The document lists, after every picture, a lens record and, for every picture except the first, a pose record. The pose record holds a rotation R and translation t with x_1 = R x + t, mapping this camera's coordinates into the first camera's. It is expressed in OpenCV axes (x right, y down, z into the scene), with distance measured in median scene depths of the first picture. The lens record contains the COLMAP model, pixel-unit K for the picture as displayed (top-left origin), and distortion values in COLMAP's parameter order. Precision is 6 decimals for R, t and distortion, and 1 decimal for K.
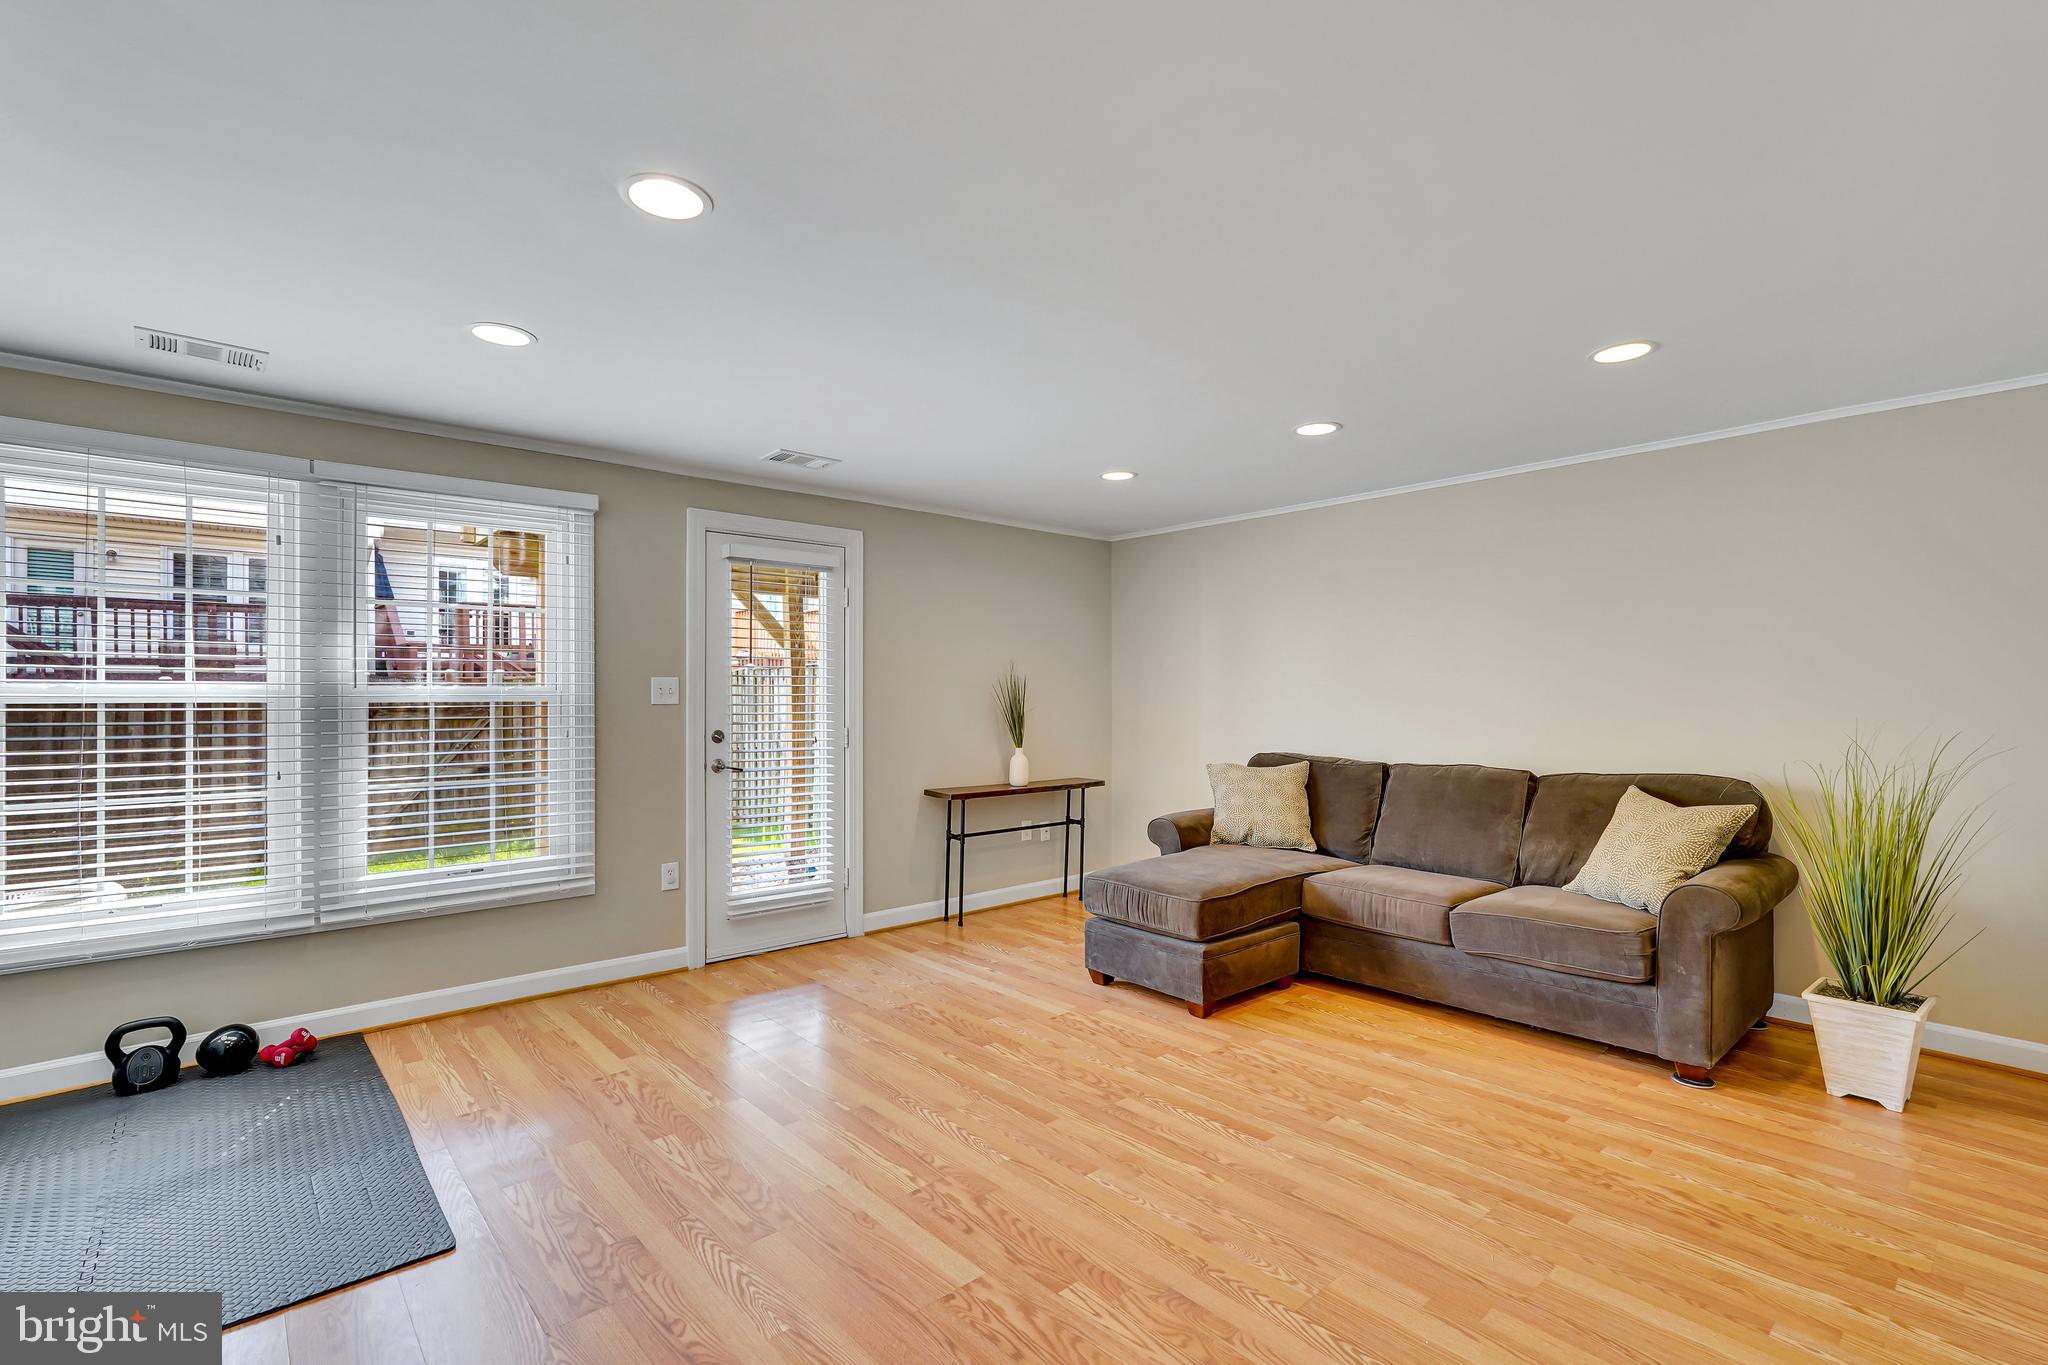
lens RADIAL K [[934.6, 0, 1015.8], [0, 934.6, 686.9], [0, 0, 1]] dist [-0.008572, 0.002025]
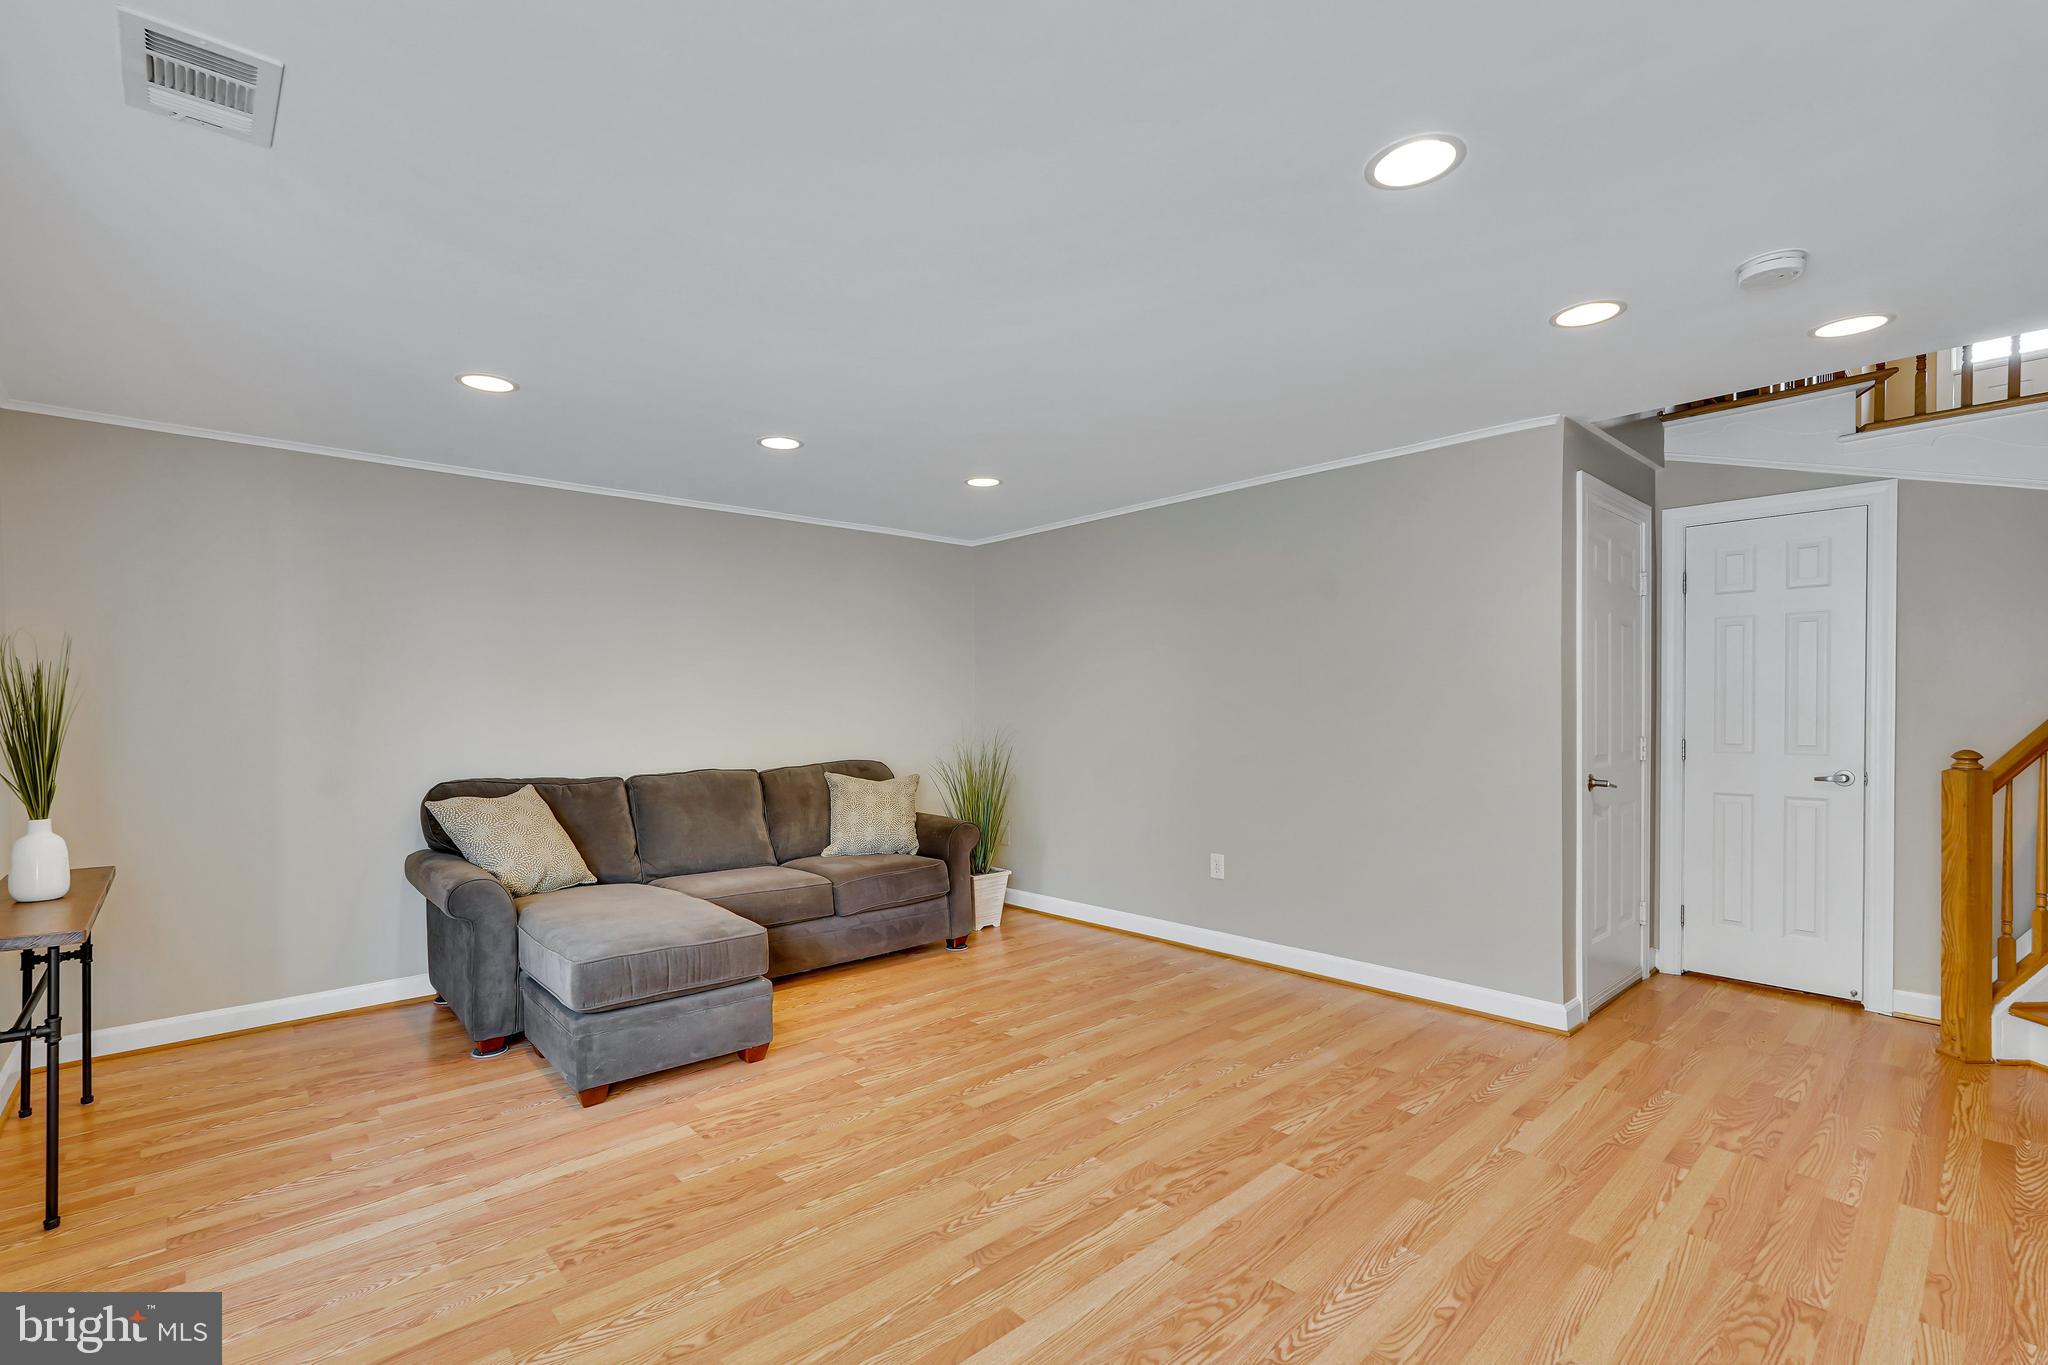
lens RADIAL K [[934.6, 0, 1025.6], [0, 934.6, 703.7], [0, 0, 1]] dist [-0.008572, 0.002025]
pose [[-0.033839, 0.004435, 0.999417, -0.881656], [-0.004959, 0.999977, -0.004606, 0.017045], [-0.999415, -0.005112, -0.033816, 0.963392]]
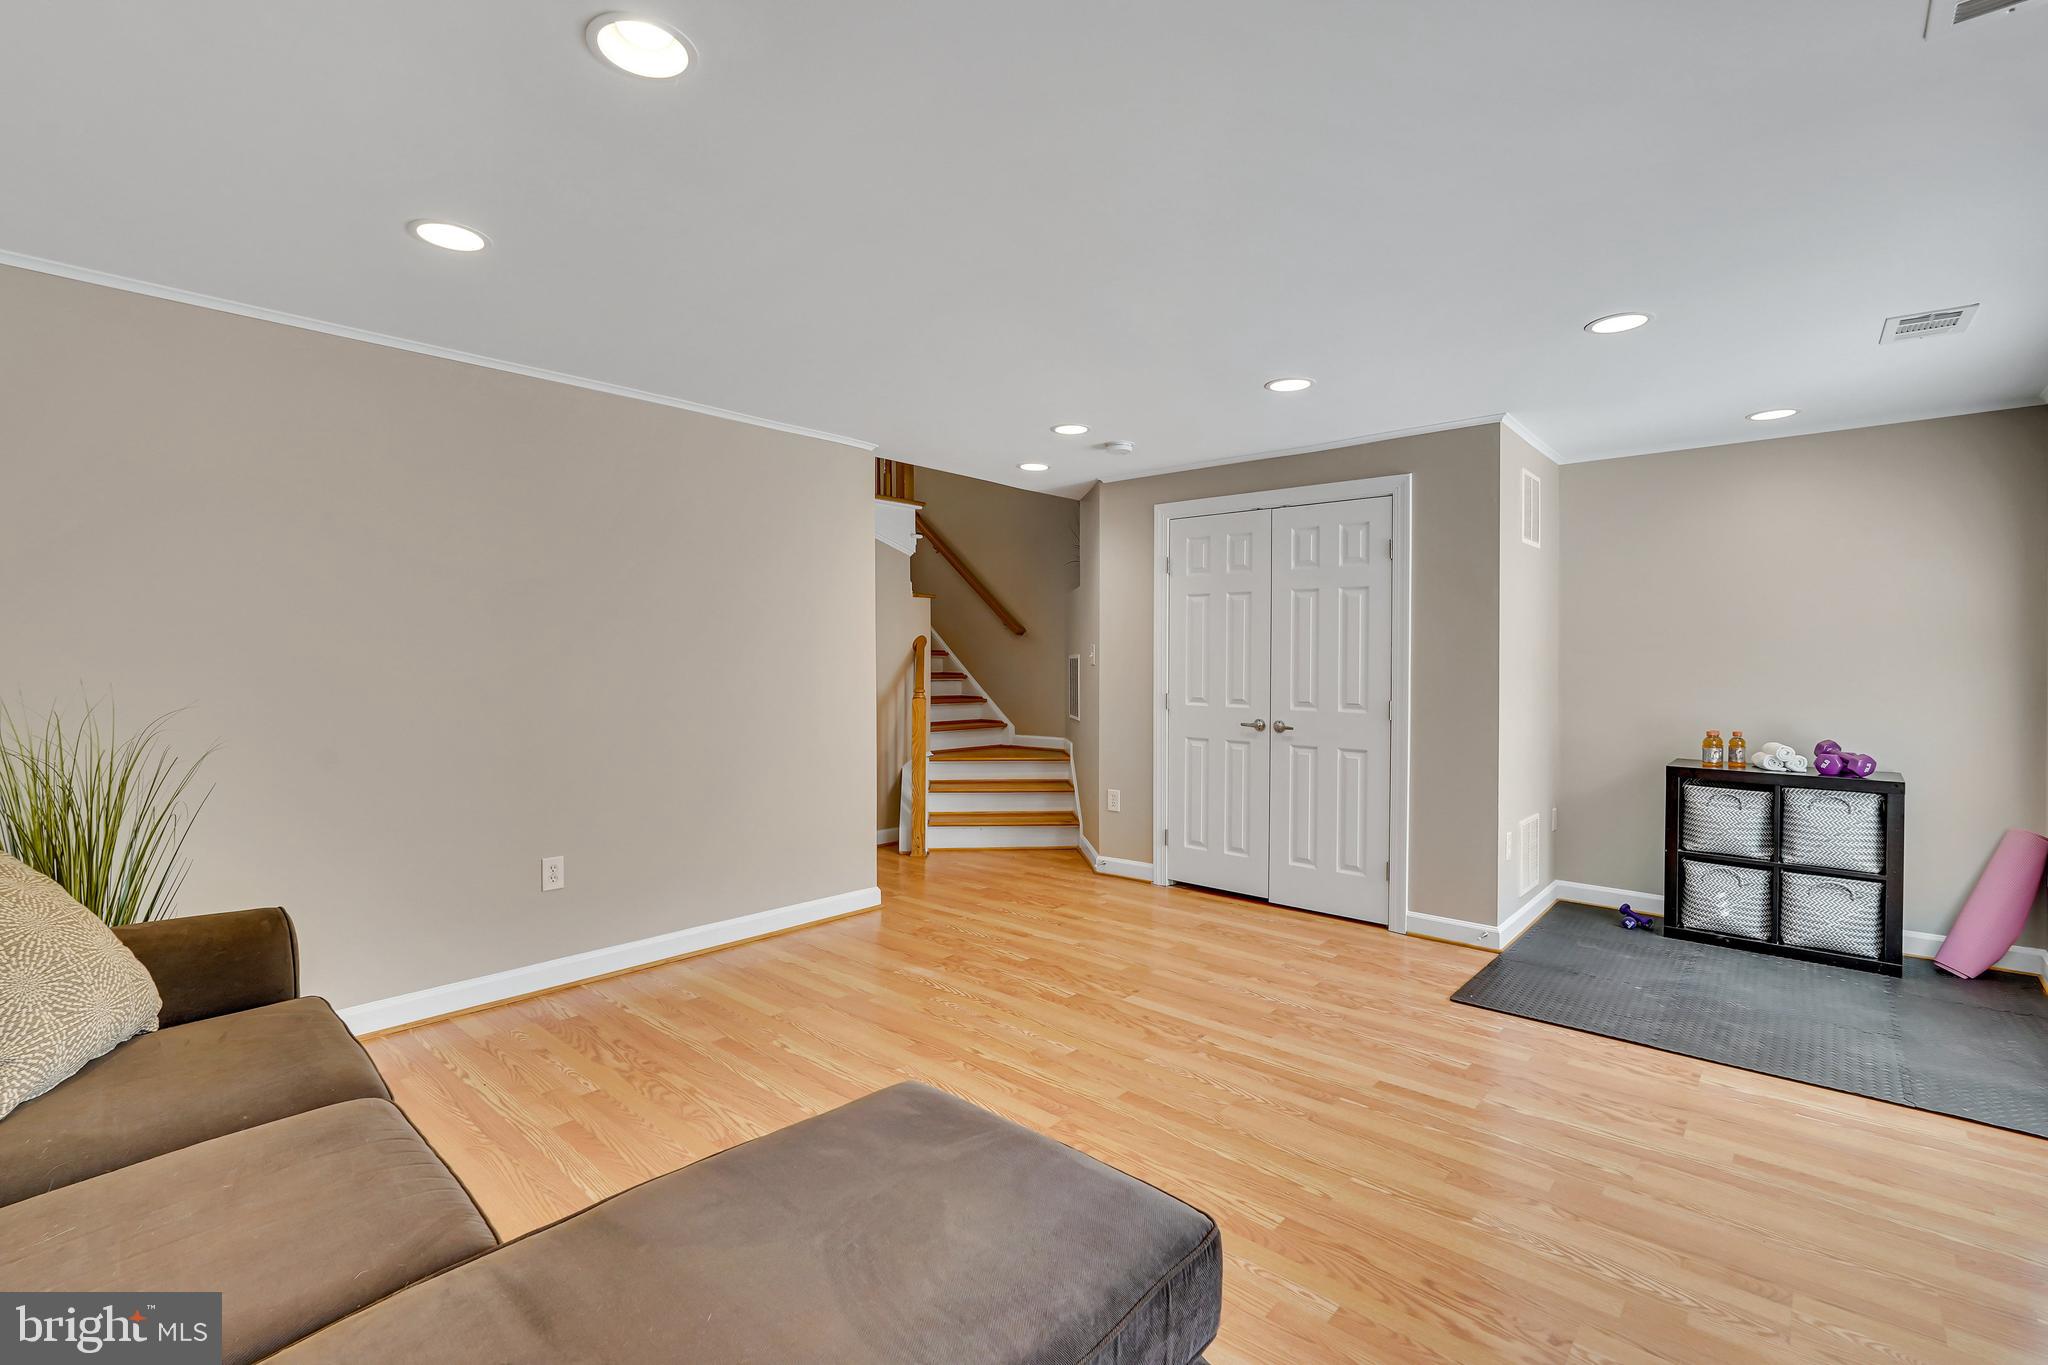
lens RADIAL K [[884.6, 0, 1026.4], [0, 884.6, 673.3], [0, 0, 1]] dist [-0.004701, 0.000677]
pose [[-0.991483, -0.001535, -0.130224, 0.243253], [-0.001484, 0.999999, -0.000492, 0.025686], [0.130225, -0.000295, -0.991484, 1.789708]]
